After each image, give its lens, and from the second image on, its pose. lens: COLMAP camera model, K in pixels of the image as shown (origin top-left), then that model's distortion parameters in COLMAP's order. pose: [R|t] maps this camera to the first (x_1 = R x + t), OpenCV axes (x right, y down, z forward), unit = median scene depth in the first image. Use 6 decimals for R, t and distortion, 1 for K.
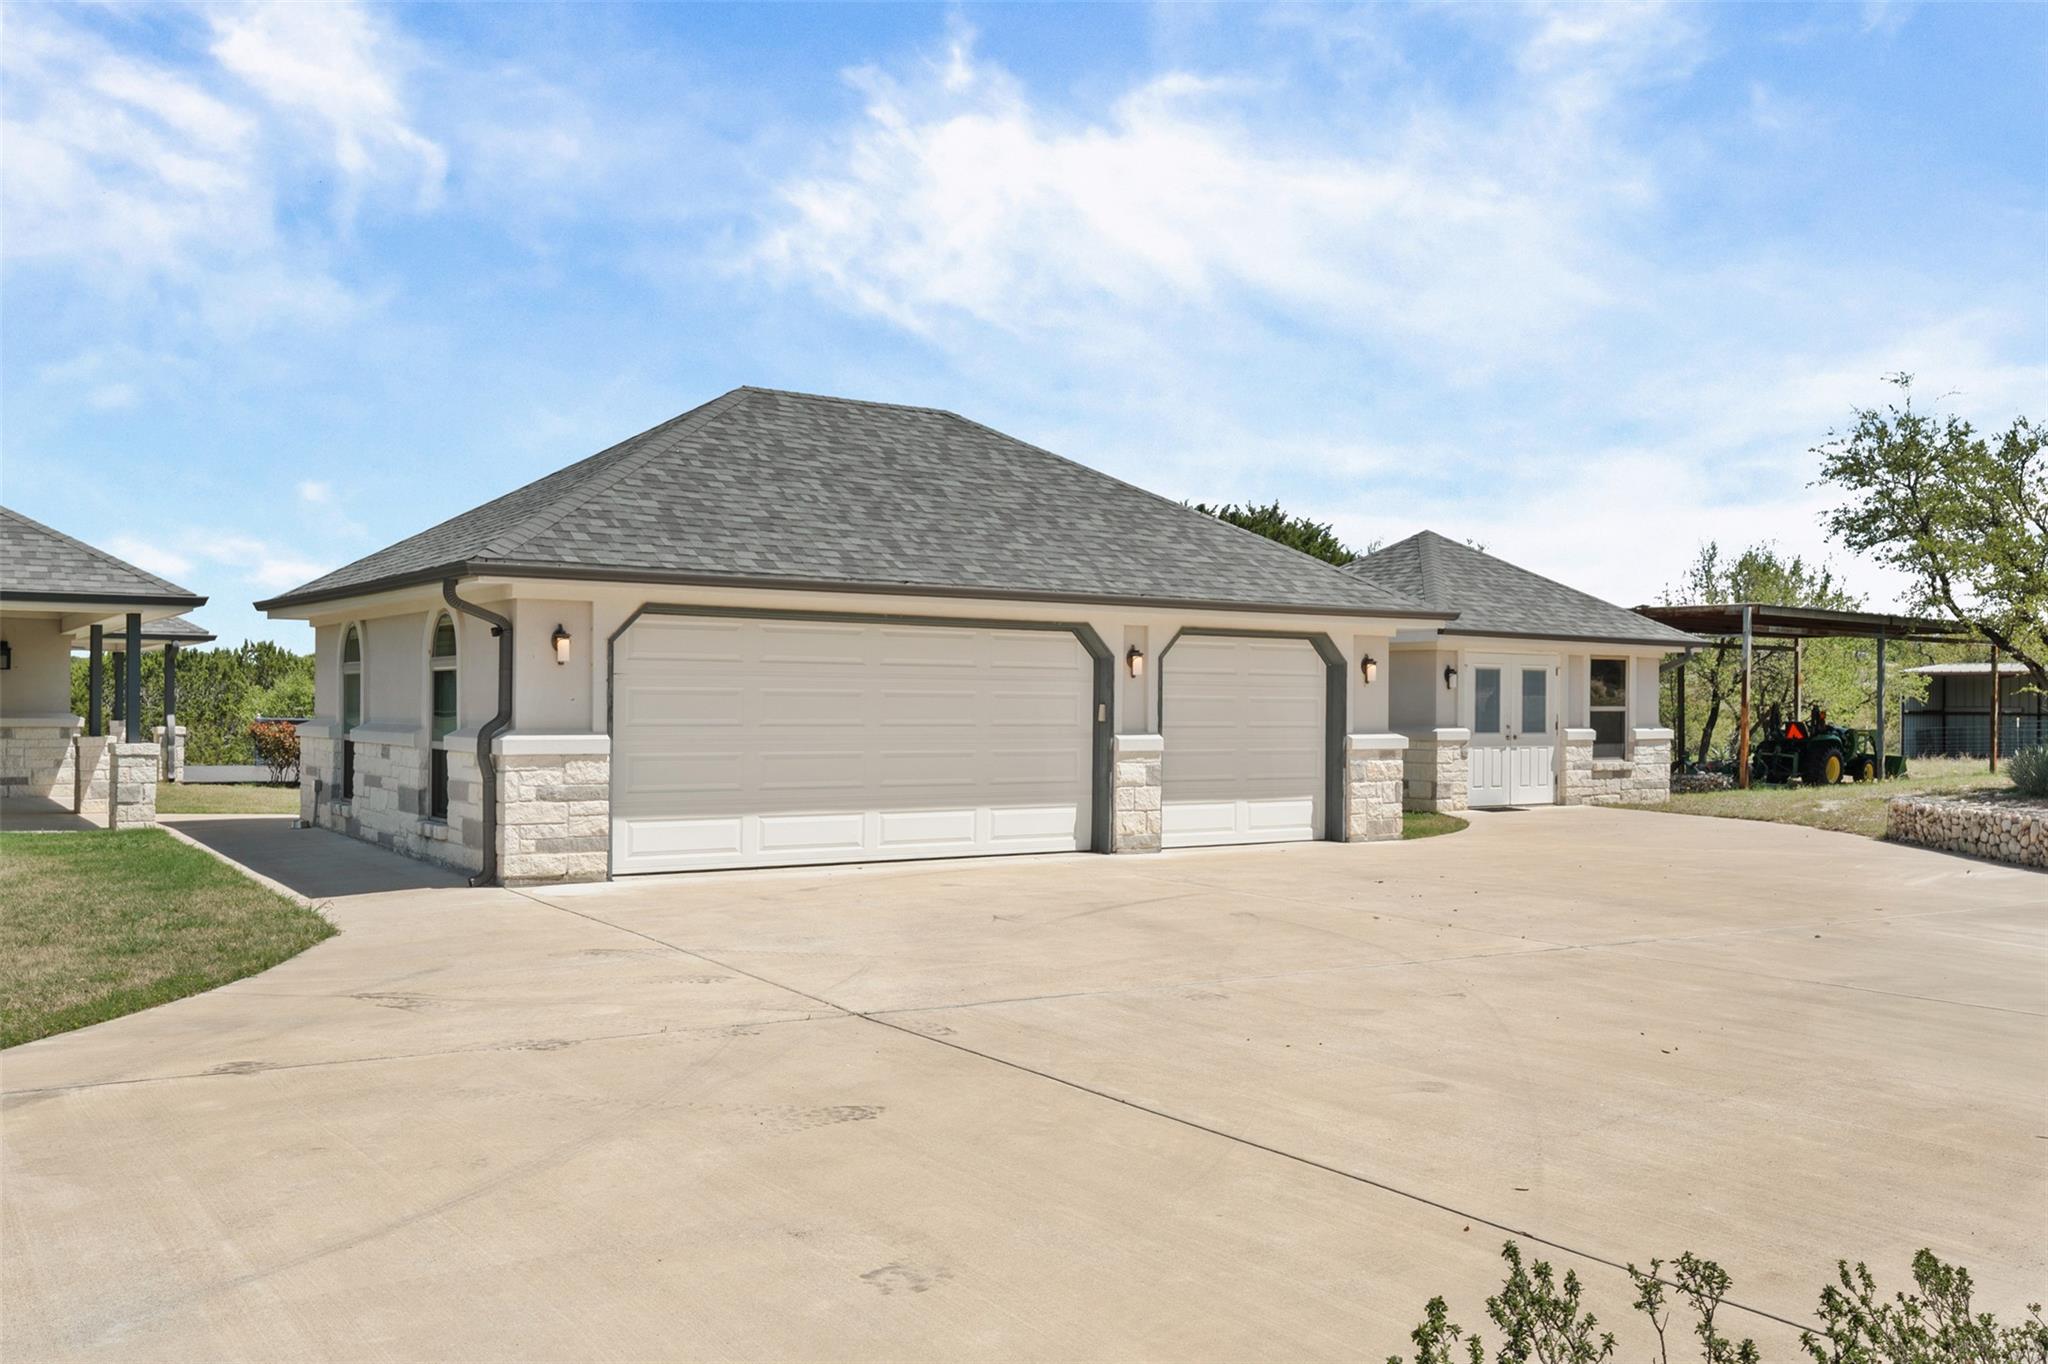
lens RADIAL K [[1668.3, 0, 1020.2], [0, 1668.3, 692.7], [0, 0, 1]] dist [-0.011860, -0.011169]
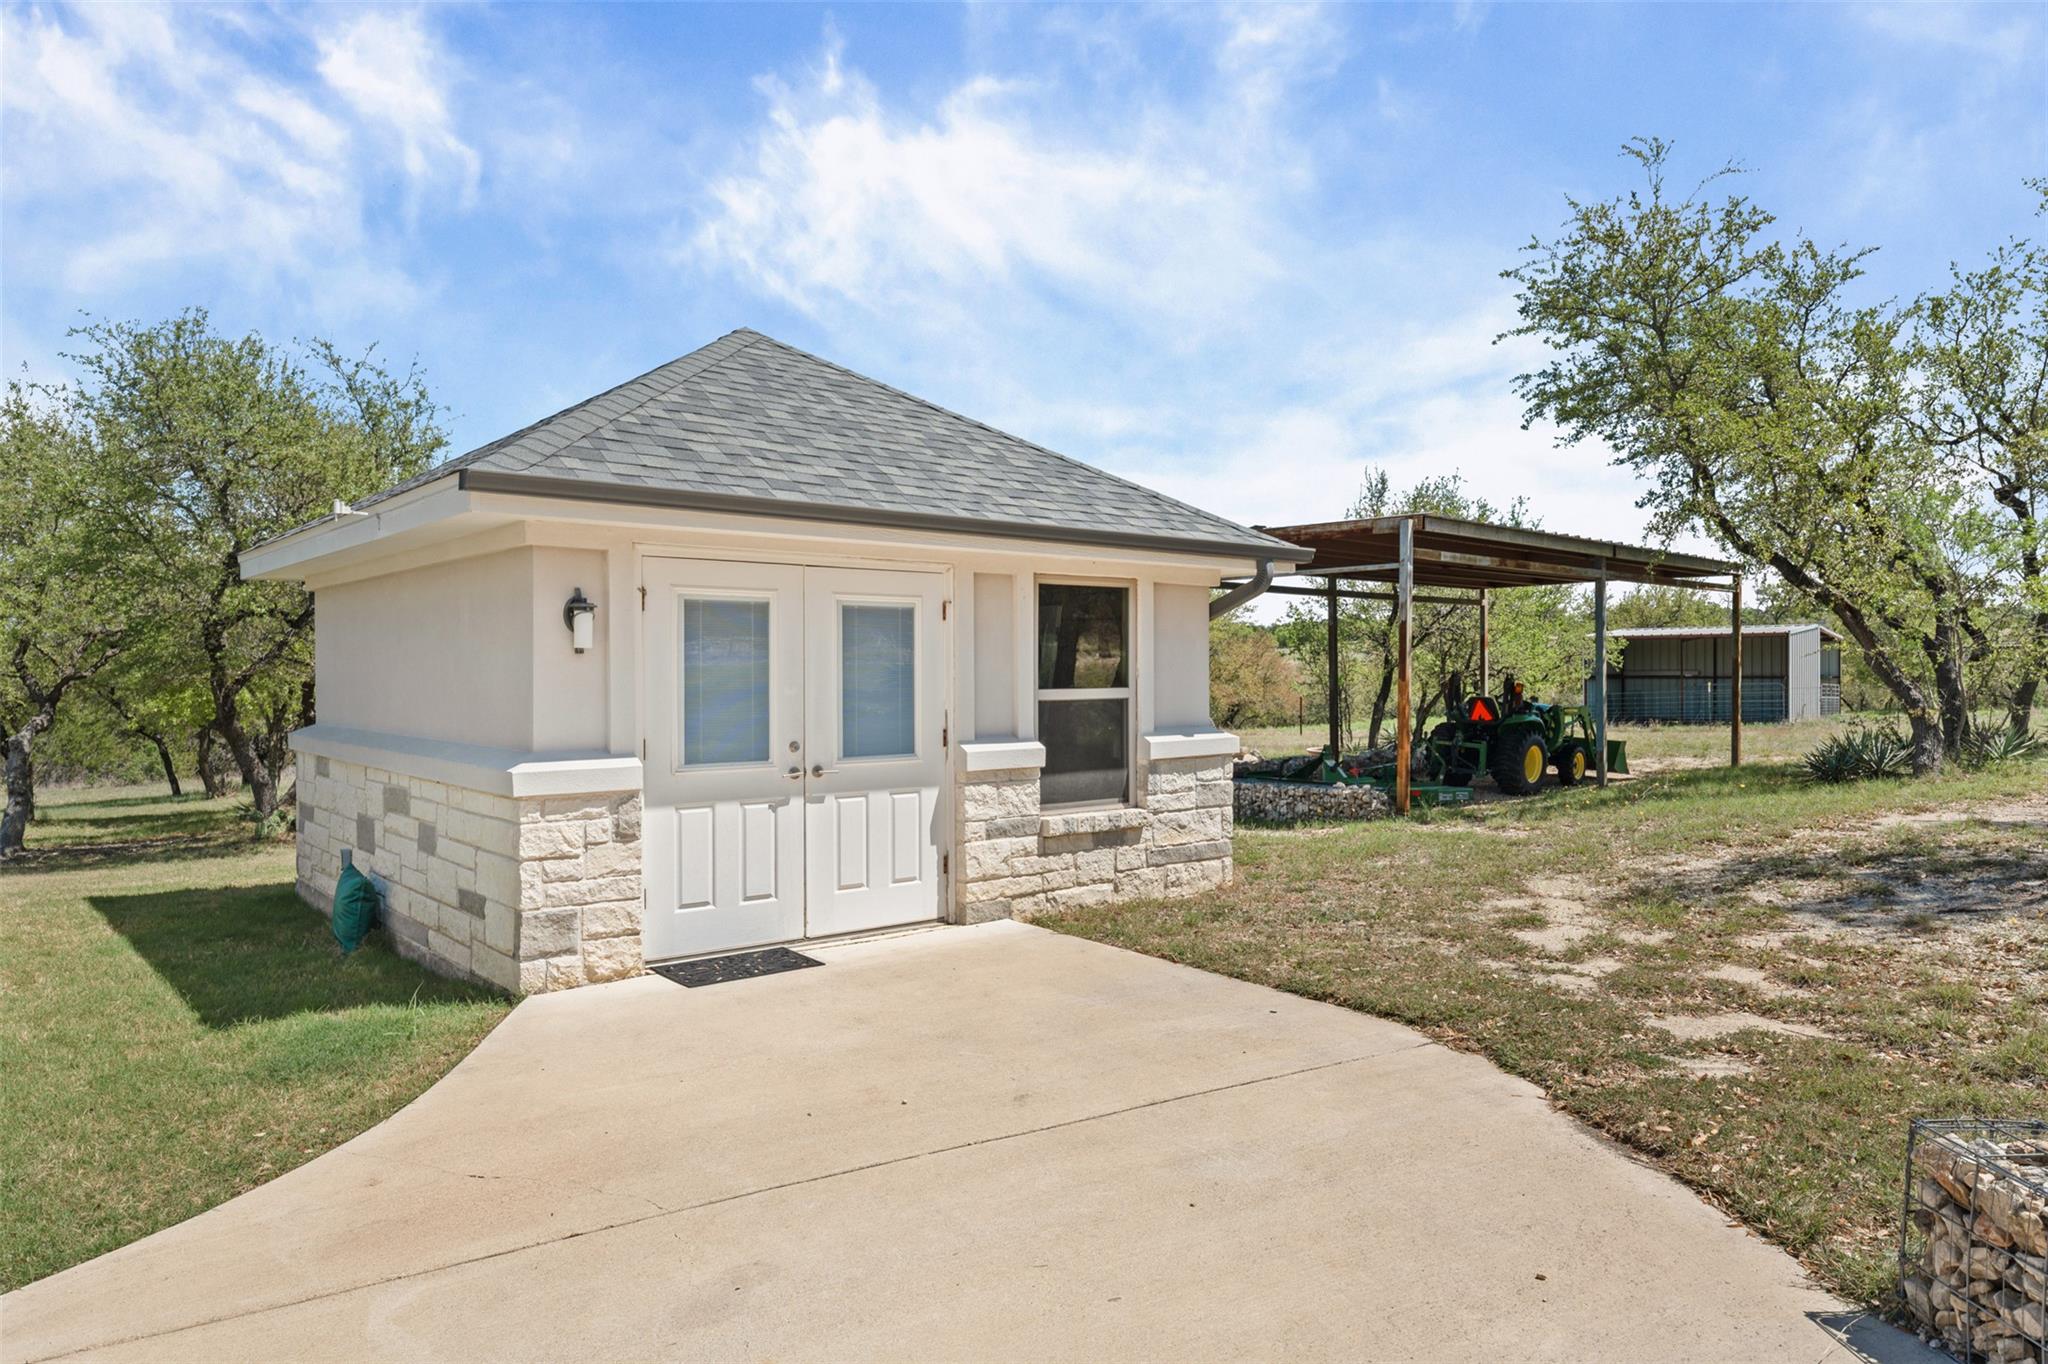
lens RADIAL K [[1335.0, 0, 1027.8], [0, 1335.0, 672.4], [0, 0, 1]] dist [0.004098, 0.000952]
pose [[0.993972, -0.010520, 0.109130, 0.243249], [0.009826, 0.999928, 0.006902, 0.000826], [-0.109194, -0.005788, 0.994004, 0.523414]]
